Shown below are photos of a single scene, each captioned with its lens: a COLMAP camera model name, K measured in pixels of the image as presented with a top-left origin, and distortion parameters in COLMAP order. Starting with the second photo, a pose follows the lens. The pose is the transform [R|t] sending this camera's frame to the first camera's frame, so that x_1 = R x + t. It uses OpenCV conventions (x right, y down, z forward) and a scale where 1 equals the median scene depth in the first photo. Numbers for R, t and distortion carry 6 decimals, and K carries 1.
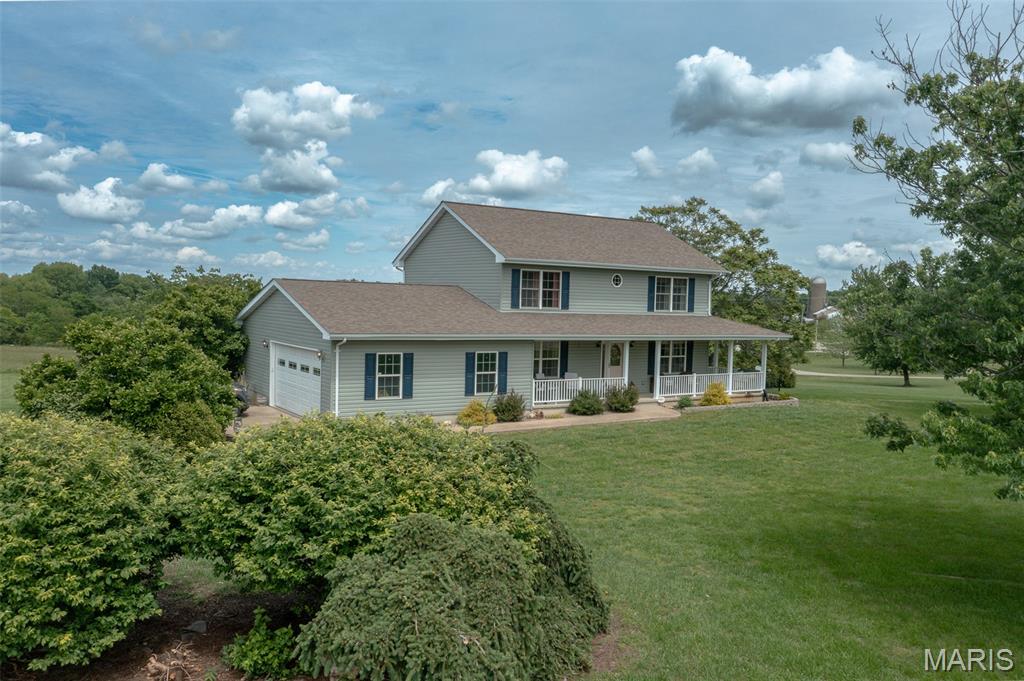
lens RADIAL K [[815.5, 0, 515.0], [0, 815.5, 341.9], [0, 0, 1]] dist [-0.001572, 0.011794]
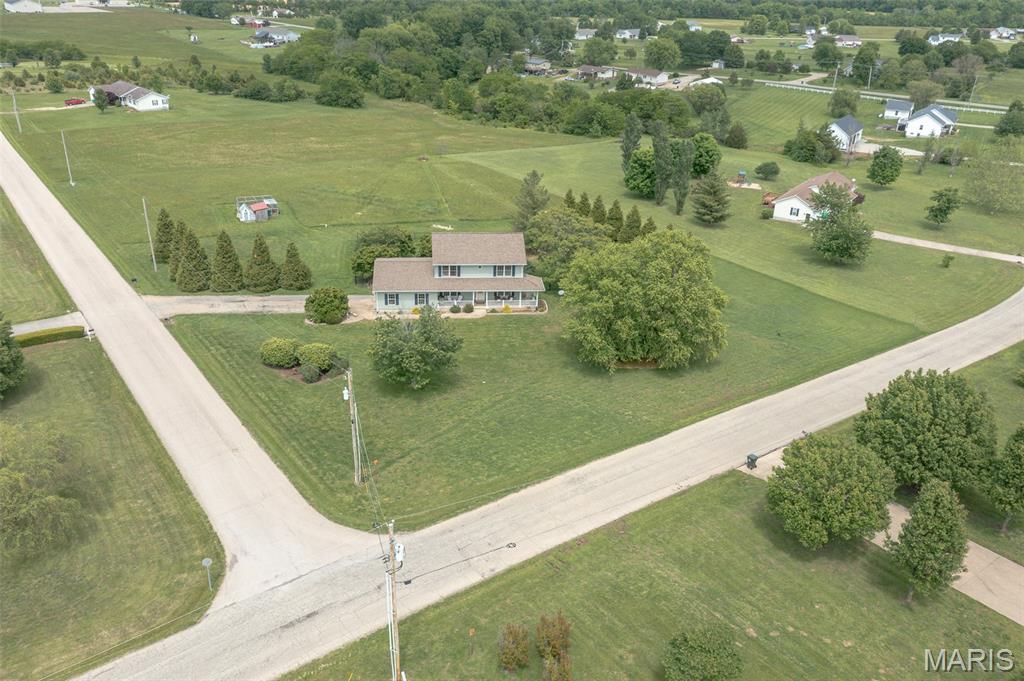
lens RADIAL K [[815.5, 0, 515.0], [0, 815.5, 341.9], [0, 0, 1]] dist [-0.001572, 0.011794]
pose [[0.890023, 0.196798, -0.411255, 1.649345], [-0.030820, 0.925946, 0.376396, -1.029577], [0.454874, -0.322326, 0.830178, -1.650802]]
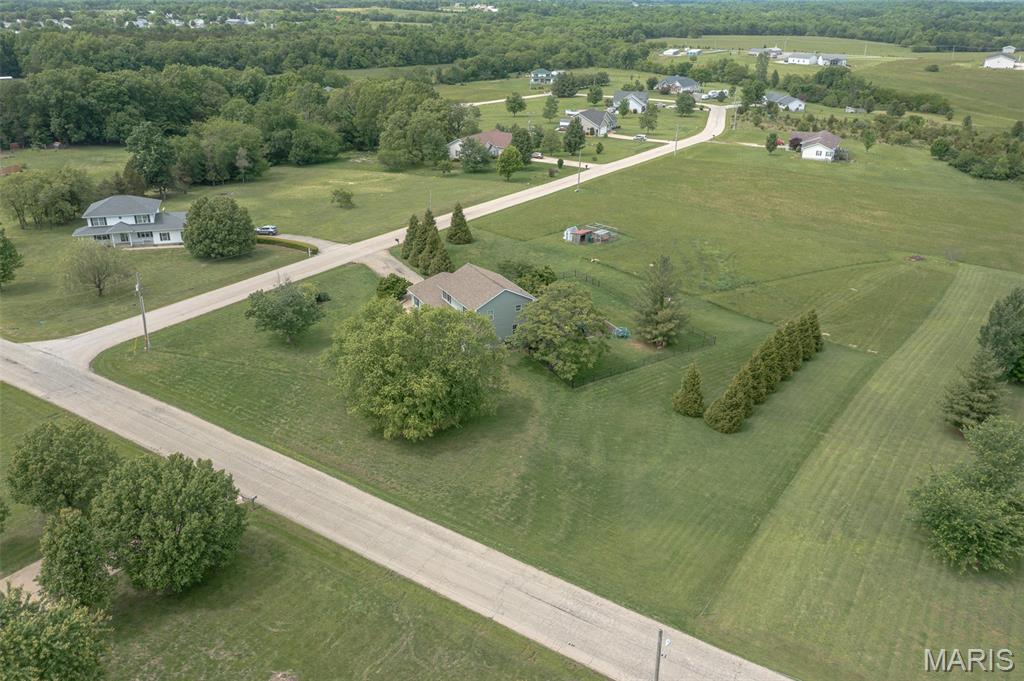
lens RADIAL K [[815.5, 0, 515.0], [0, 815.5, 341.9], [0, 0, 1]] dist [-0.001572, 0.011794]
pose [[-0.091323, 0.376630, -0.921851, 3.474502], [-0.062567, 0.921720, 0.382775, -1.302882], [0.993854, 0.092634, -0.060610, 1.545070]]
